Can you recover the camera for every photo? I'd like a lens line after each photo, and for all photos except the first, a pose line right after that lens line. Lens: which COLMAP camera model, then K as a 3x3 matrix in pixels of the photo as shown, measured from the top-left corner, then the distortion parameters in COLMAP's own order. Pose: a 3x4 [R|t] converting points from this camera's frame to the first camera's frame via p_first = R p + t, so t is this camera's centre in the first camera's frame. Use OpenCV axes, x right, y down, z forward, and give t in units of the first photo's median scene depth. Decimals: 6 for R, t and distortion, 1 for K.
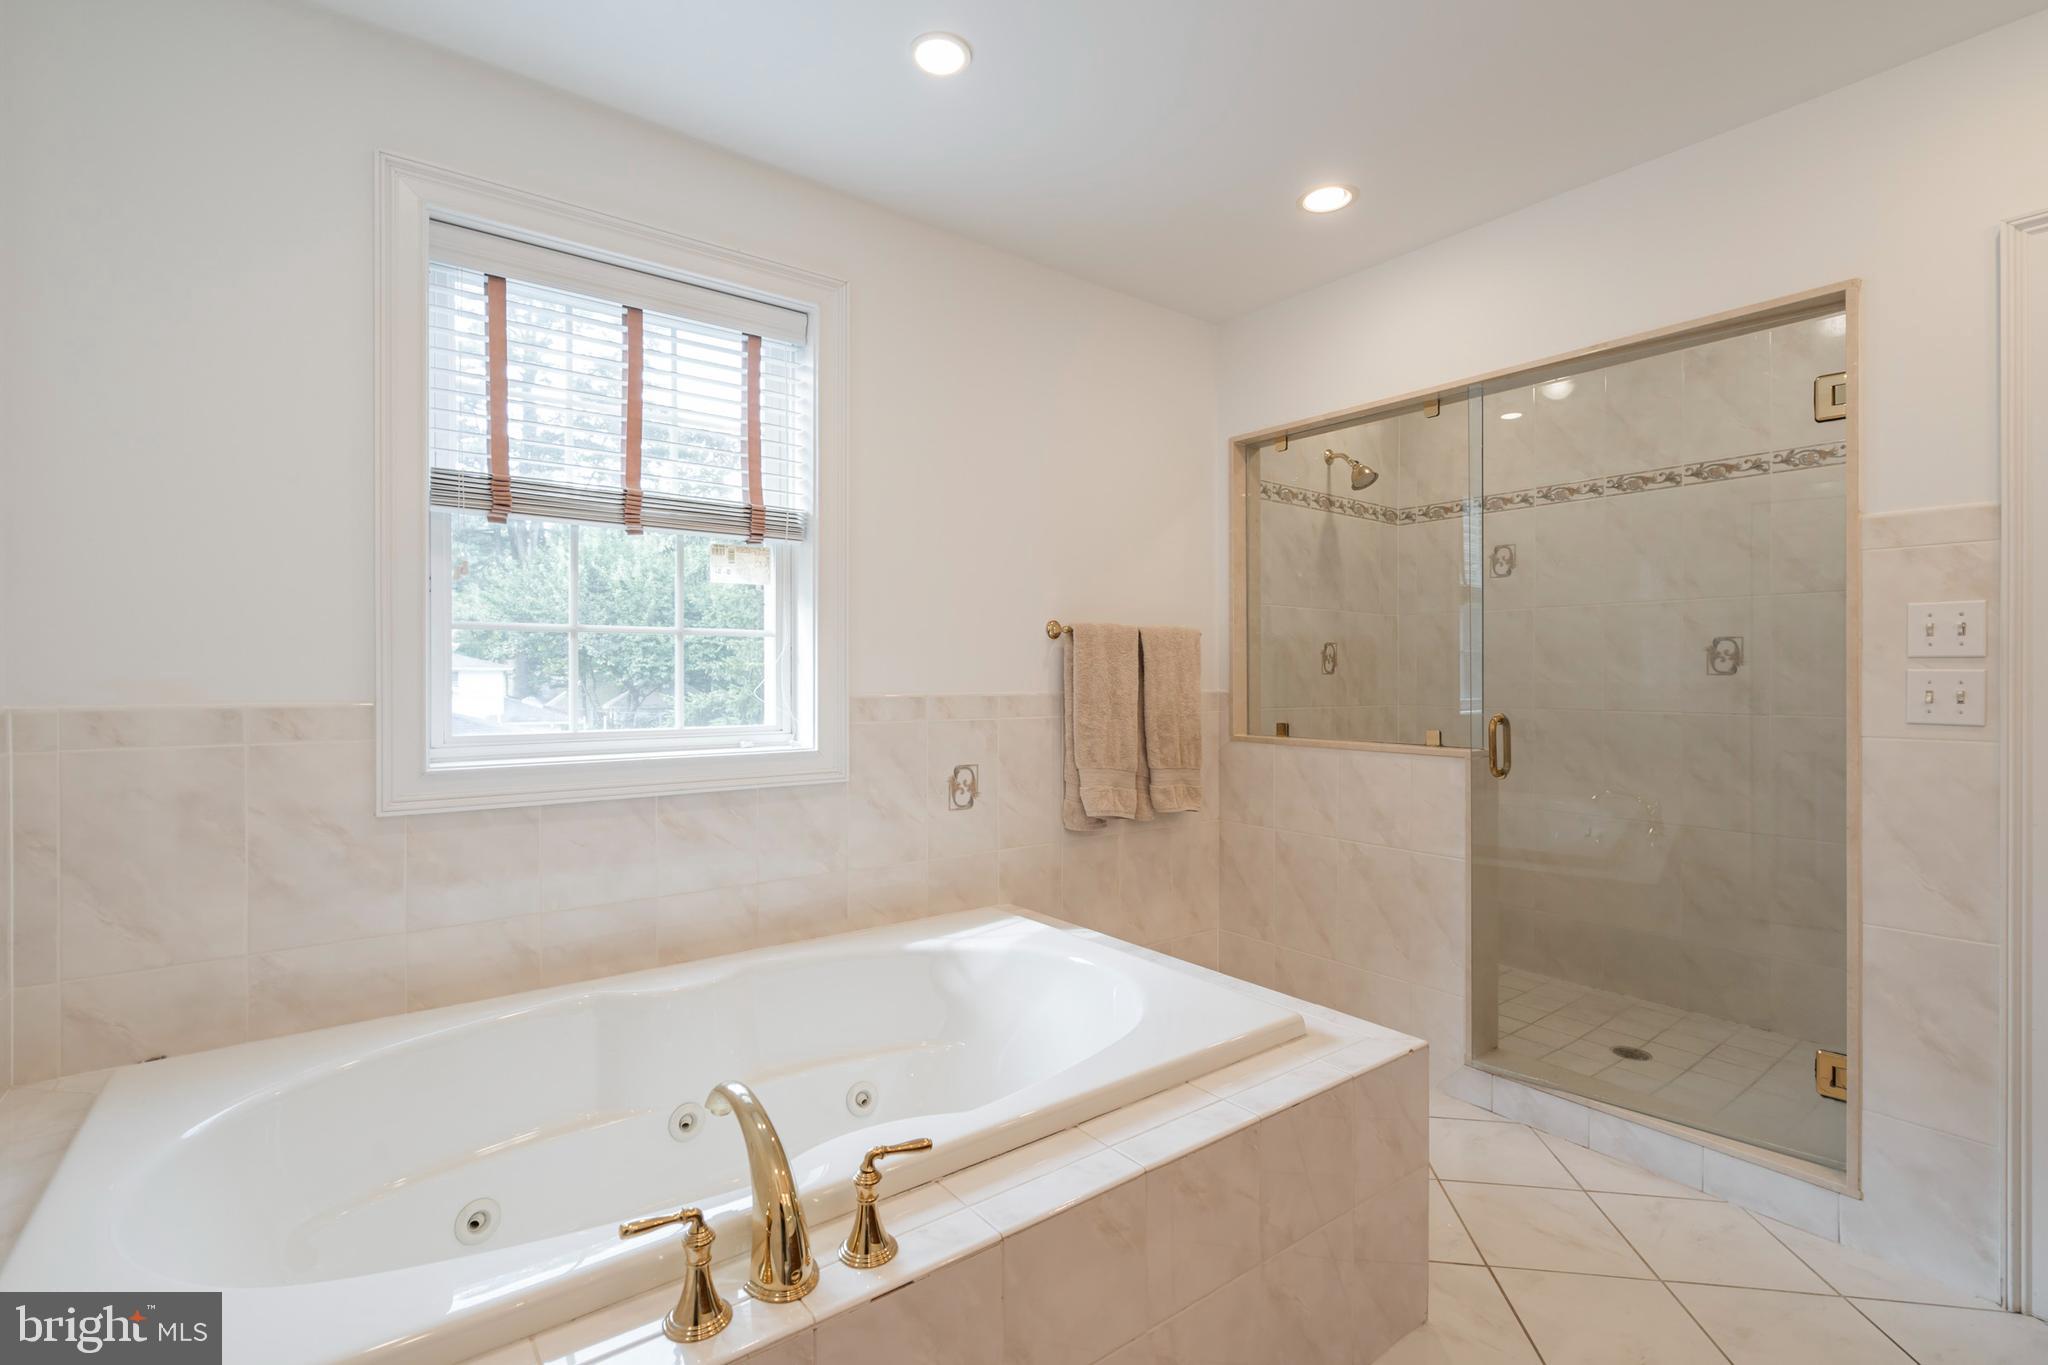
lens RADIAL K [[929.0, 0, 1028.9], [0, 929.0, 685.2], [0, 0, 1]] dist [-0.007235, 0.002415]
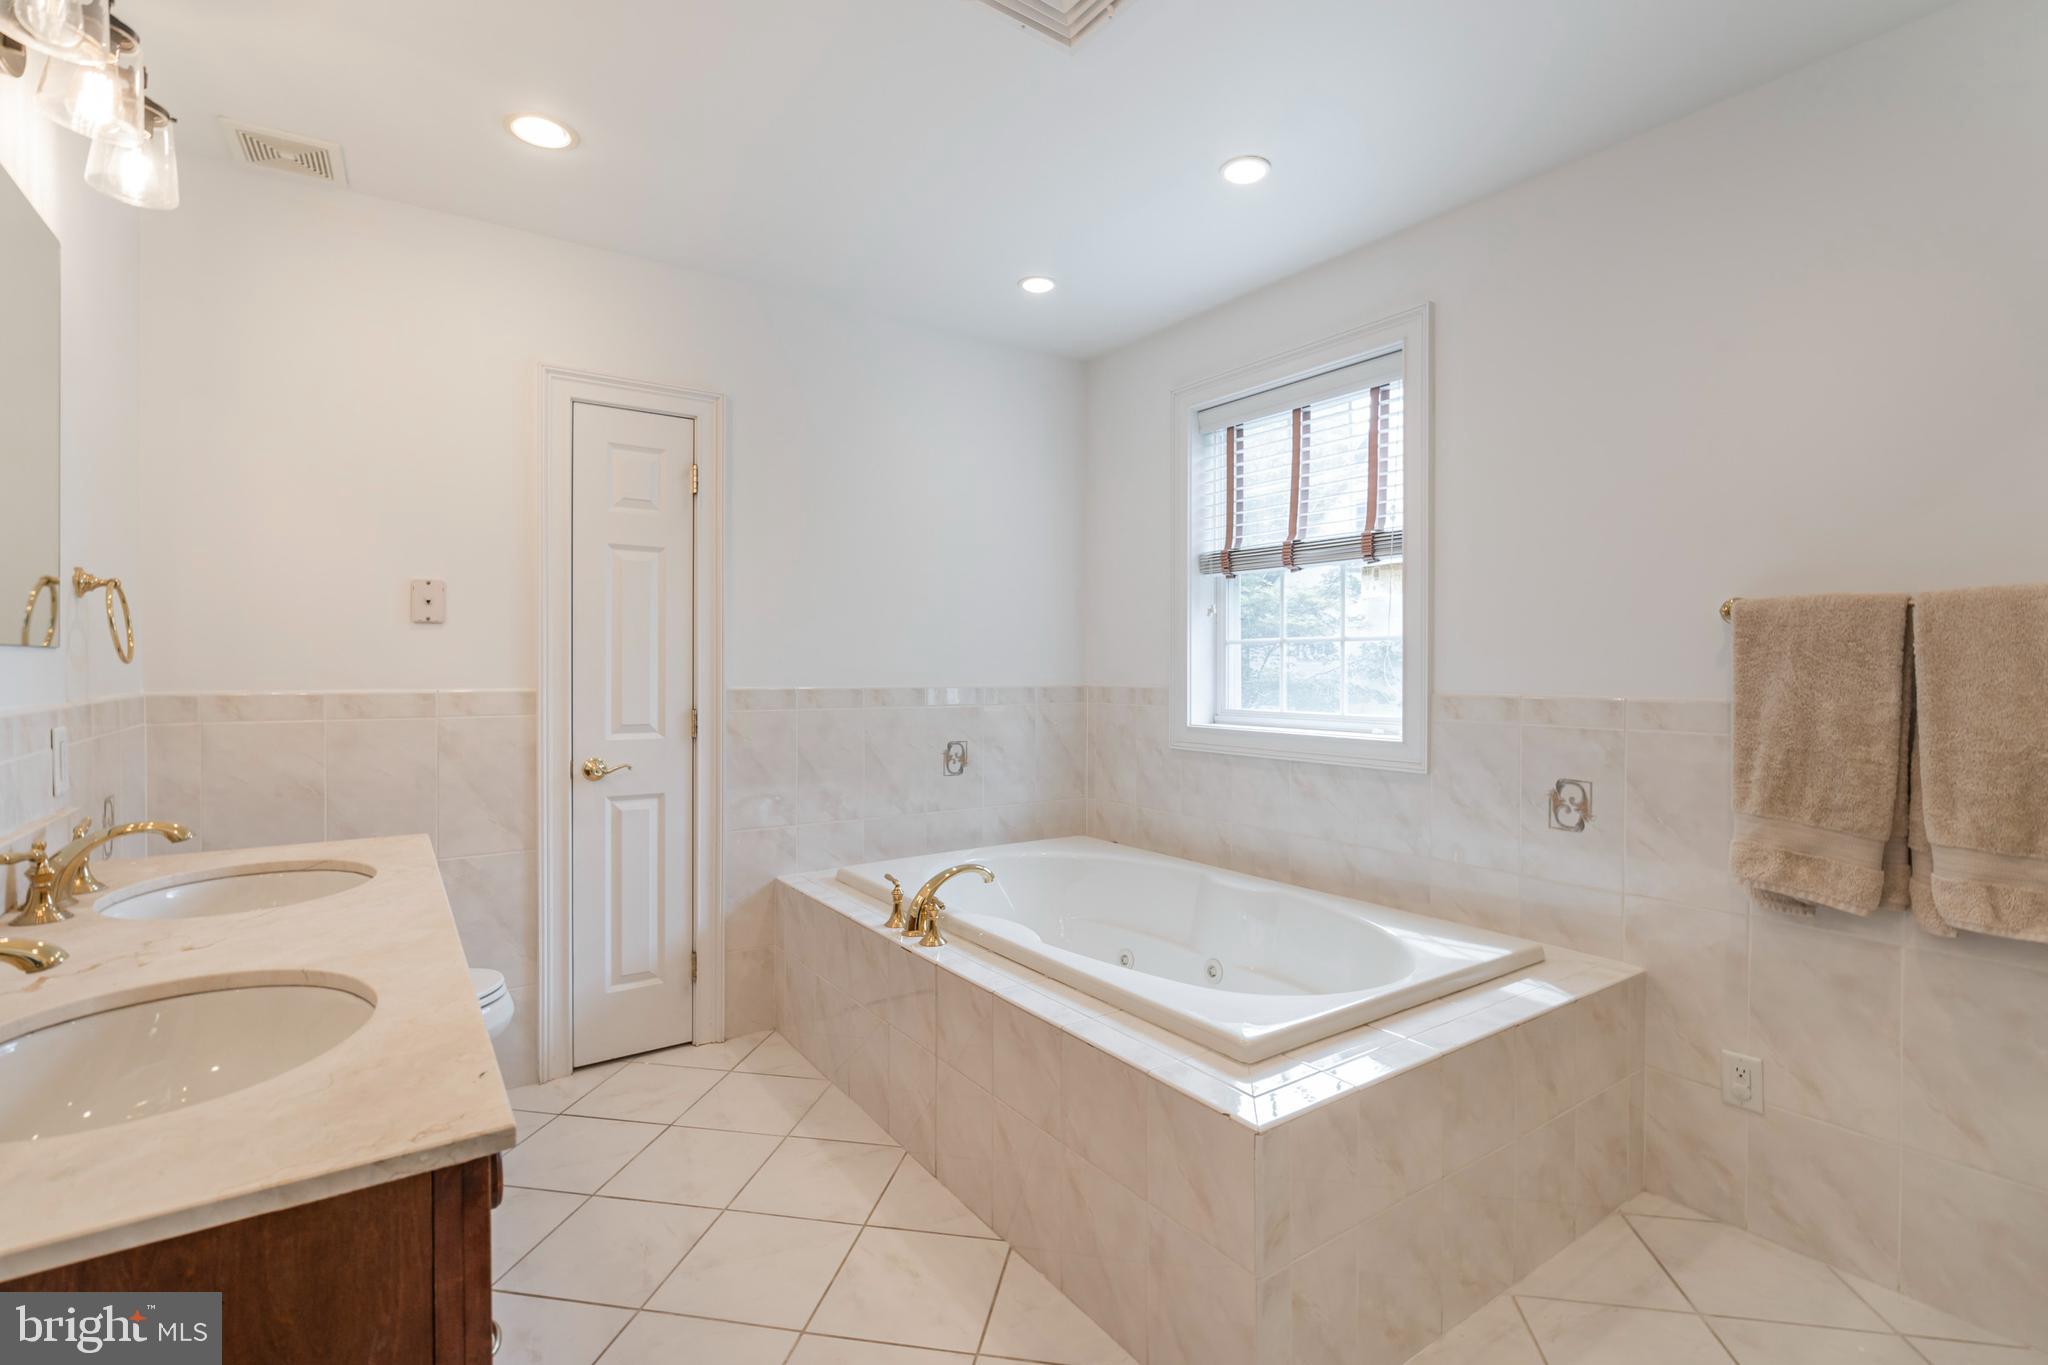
lens RADIAL K [[929.0, 0, 1032.0], [0, 929.0, 678.4], [0, 0, 1]] dist [-0.007235, 0.002415]
pose [[-0.030412, 0.014435, -0.999433, 0.701934], [-0.011226, 0.999828, 0.014783, -0.012889], [0.999474, 0.011670, -0.030244, 0.461366]]
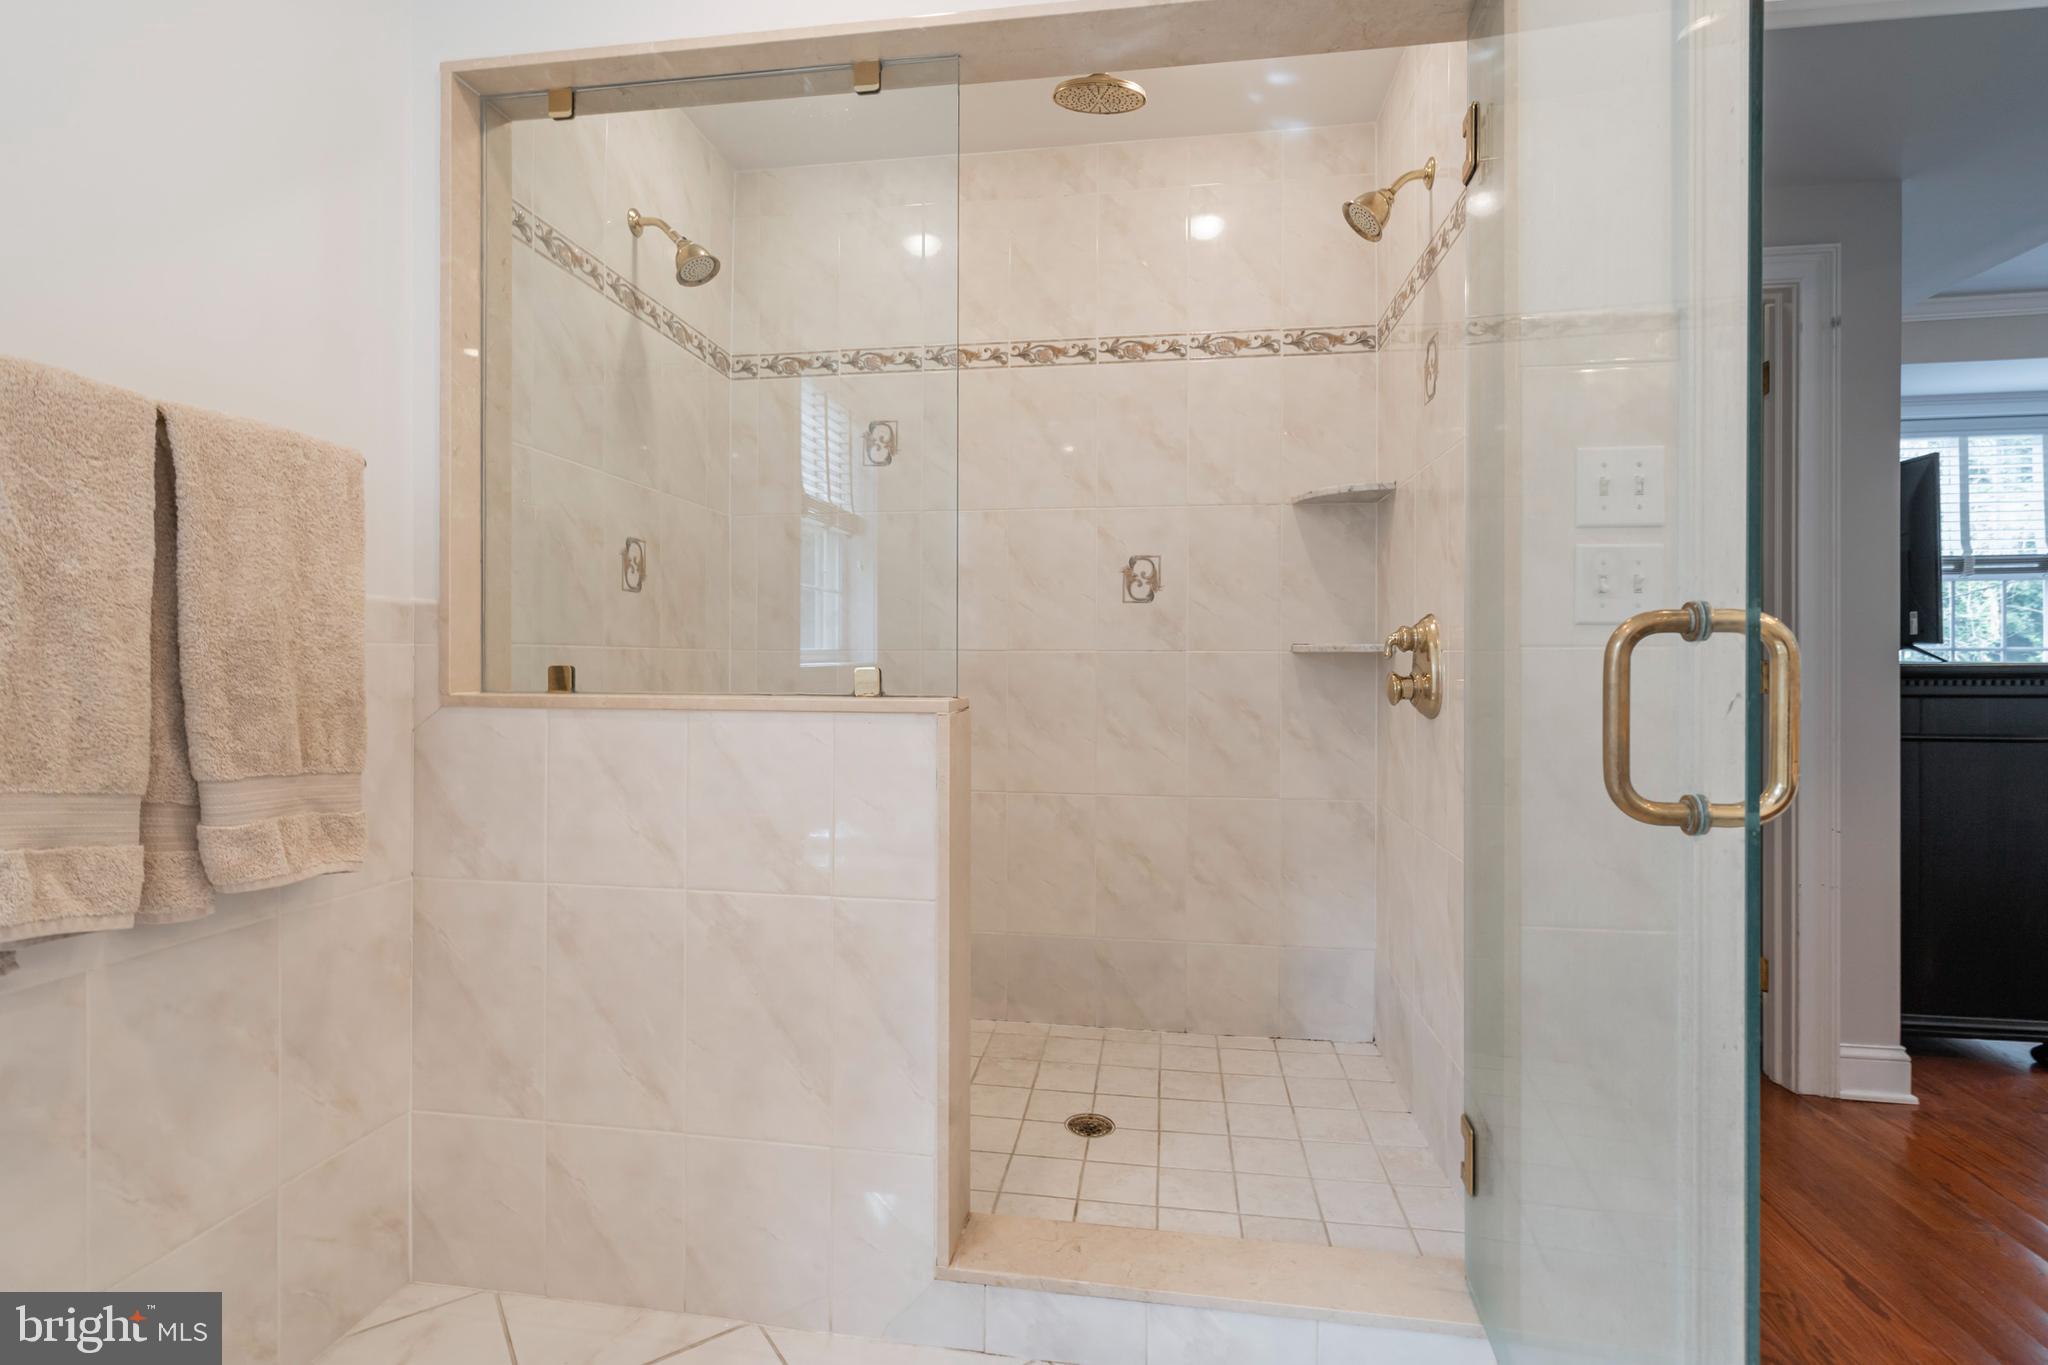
lens RADIAL K [[929.0, 0, 1008.6], [0, 929.0, 653.8], [0, 0, 1]] dist [-0.007235, 0.002415]
pose [[0.723601, 0.005657, 0.690195, 0.107526], [0.004265, 0.999911, -0.012667, 0.043436], [-0.690205, 0.012109, 0.723512, 0.492235]]
